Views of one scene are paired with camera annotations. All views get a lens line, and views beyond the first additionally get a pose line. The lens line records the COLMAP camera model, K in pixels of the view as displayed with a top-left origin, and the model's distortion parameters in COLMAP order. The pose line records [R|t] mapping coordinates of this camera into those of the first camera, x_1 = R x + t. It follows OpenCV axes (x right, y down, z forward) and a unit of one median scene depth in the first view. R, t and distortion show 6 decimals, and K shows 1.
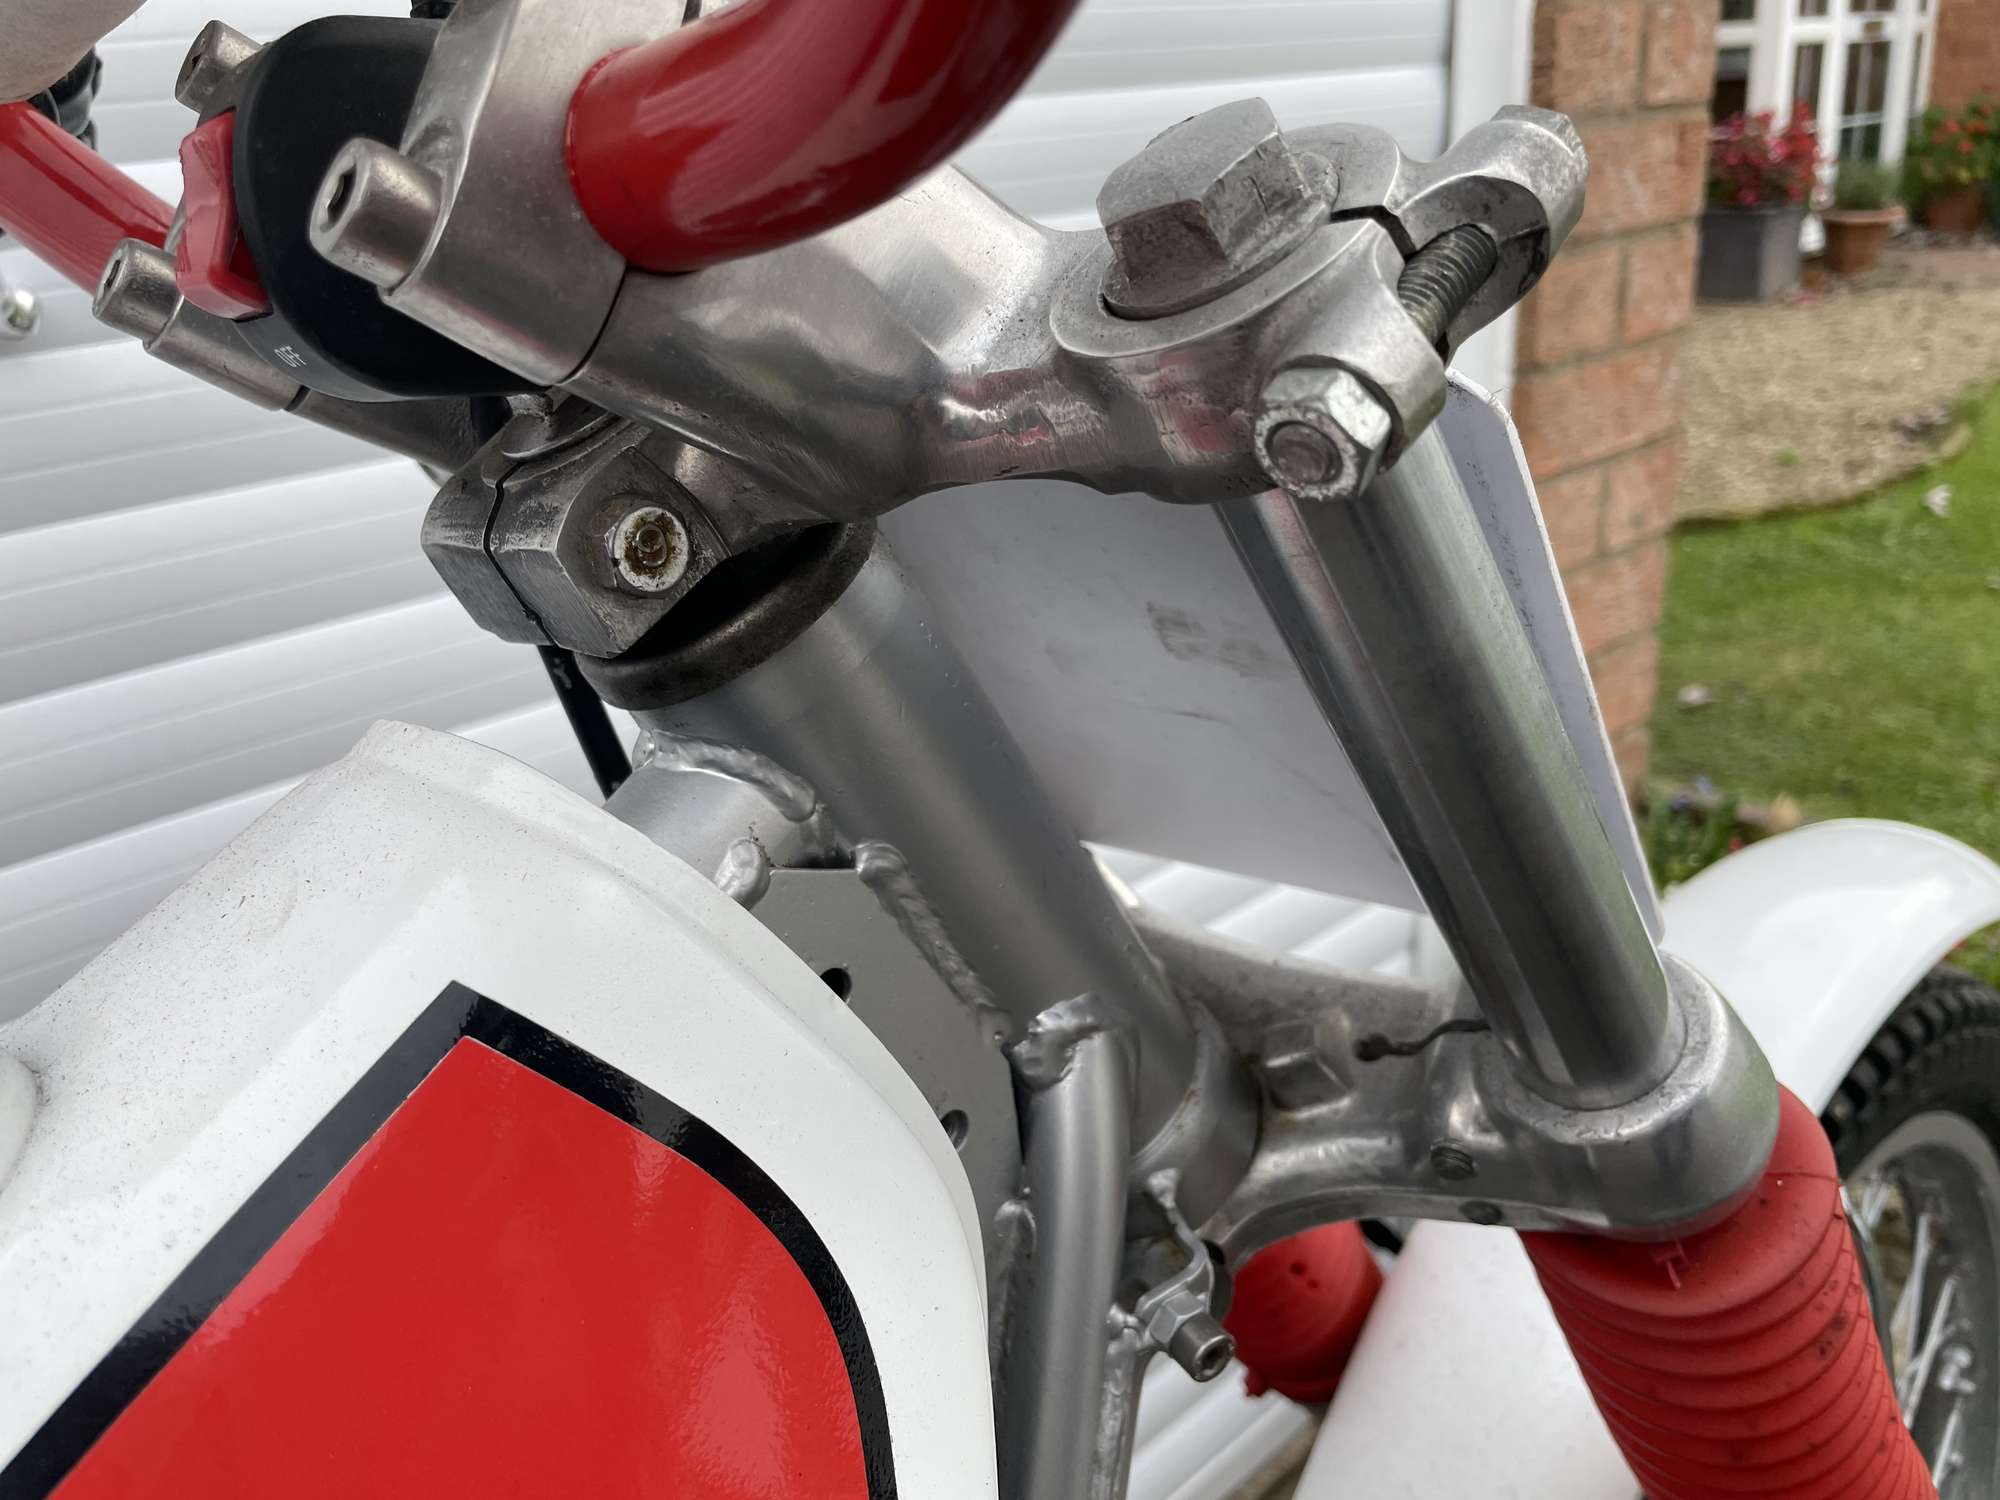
lens RADIAL K [[1543.6, 0, 1001.2], [0, 1543.6, 751.6], [0, 0, 1]] dist [0.078885, -0.119488]
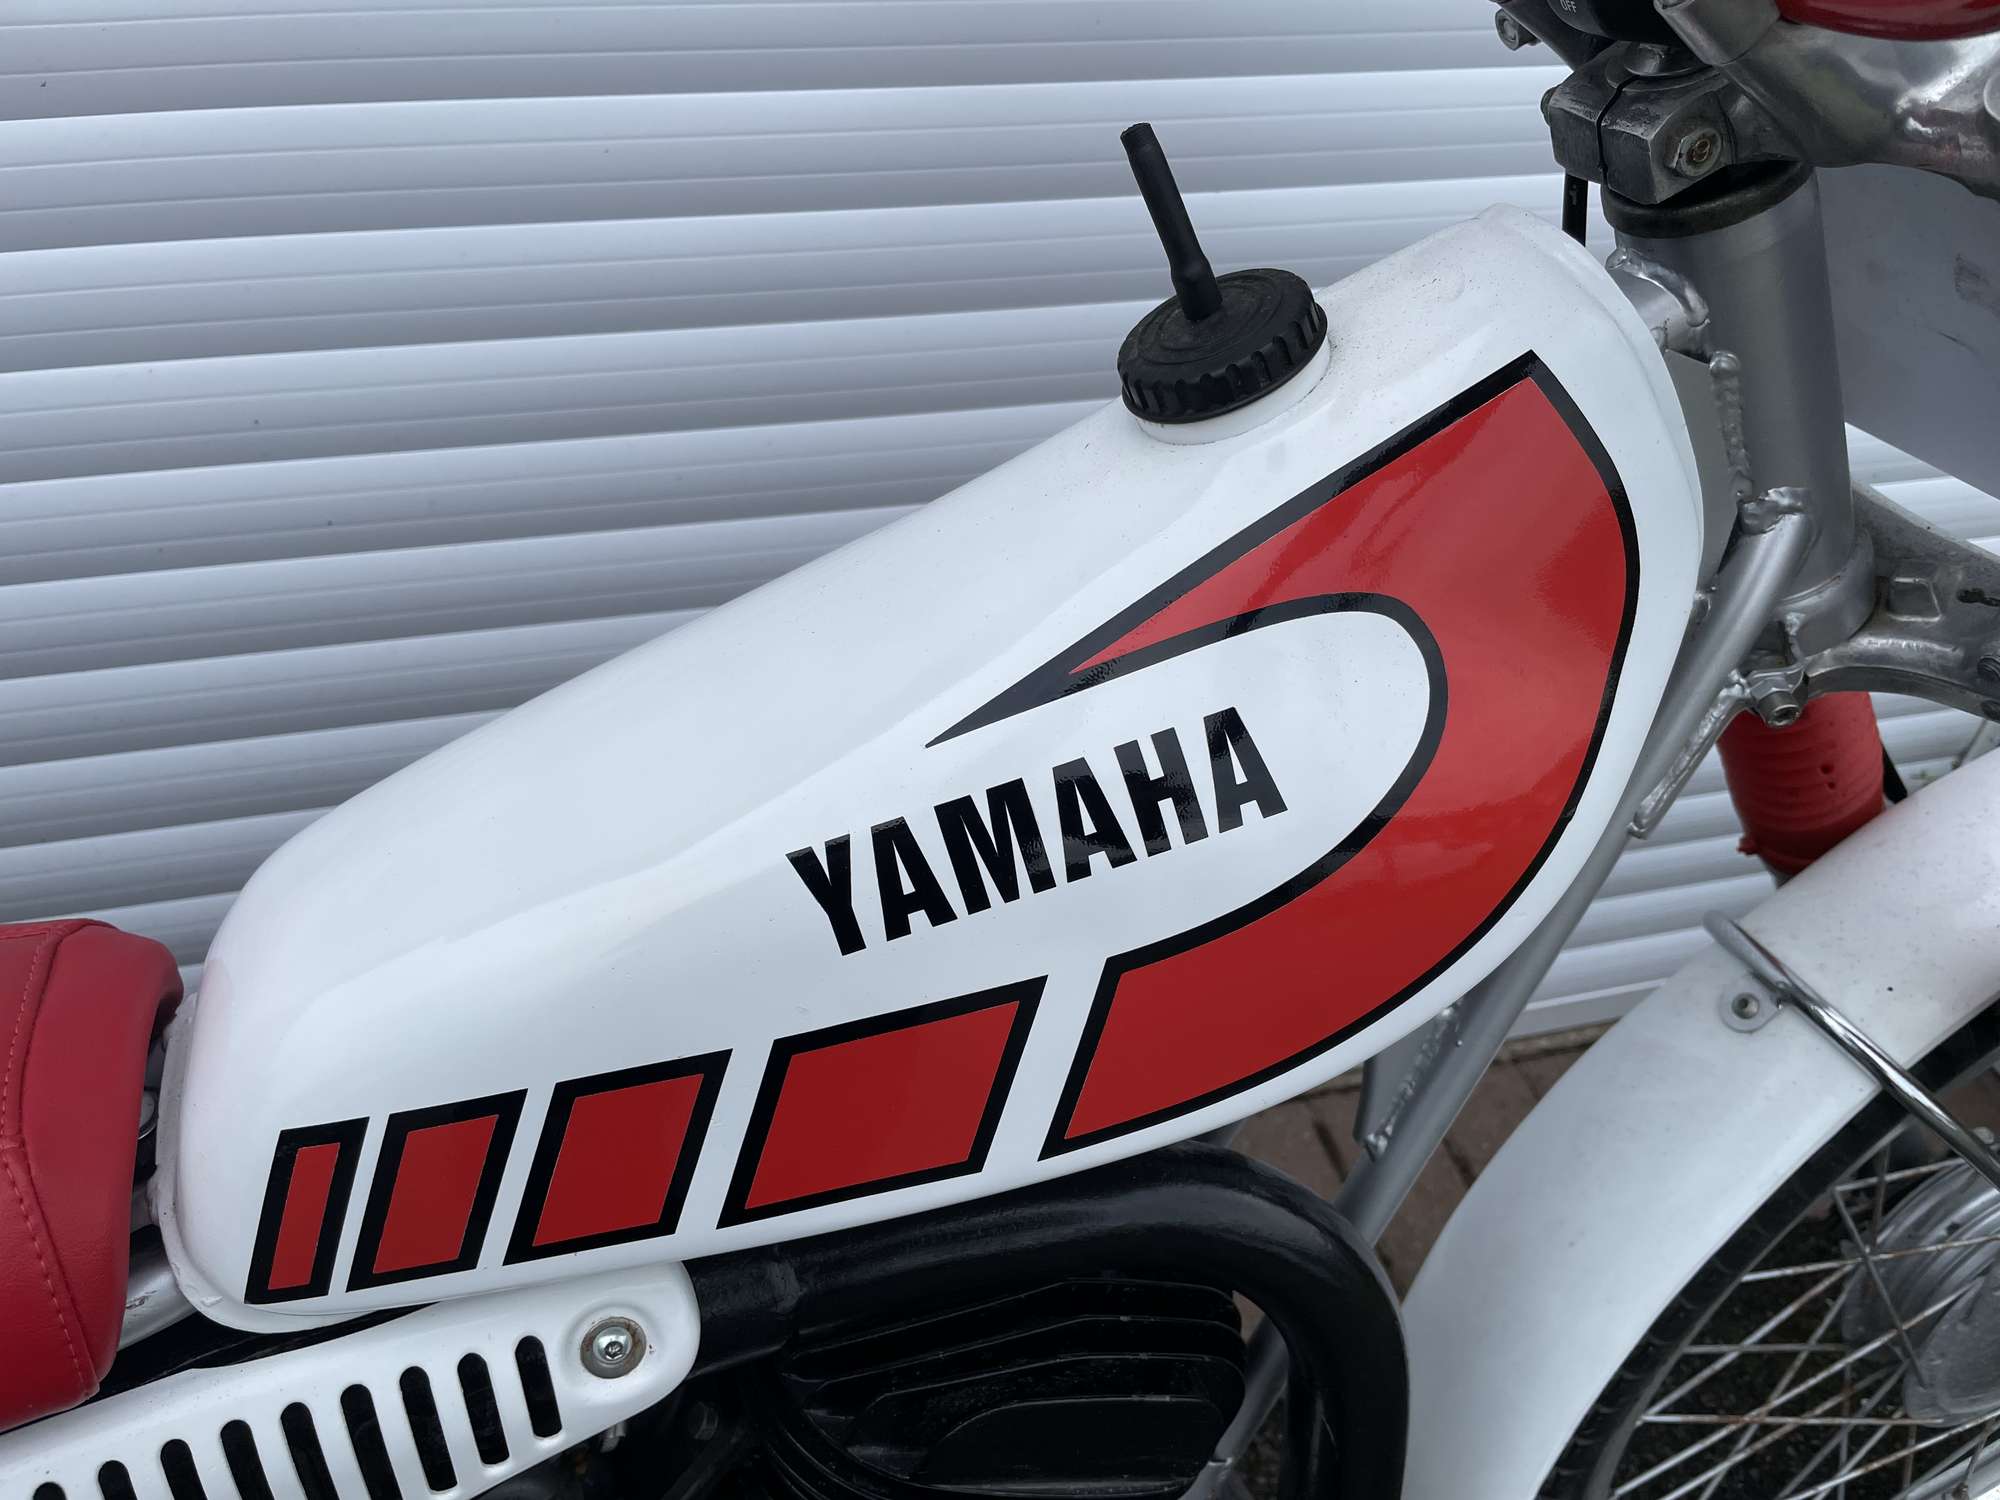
lens RADIAL K [[1543.6, 0, 997.9], [0, 1543.6, 754.8], [0, 0, 1]] dist [0.078885, -0.119488]
pose [[0.883776, 0.378573, -0.274995, -0.137454], [-0.274697, 0.895550, 0.350046, 0.067276], [0.378790, -0.233822, 0.895458, -0.861678]]
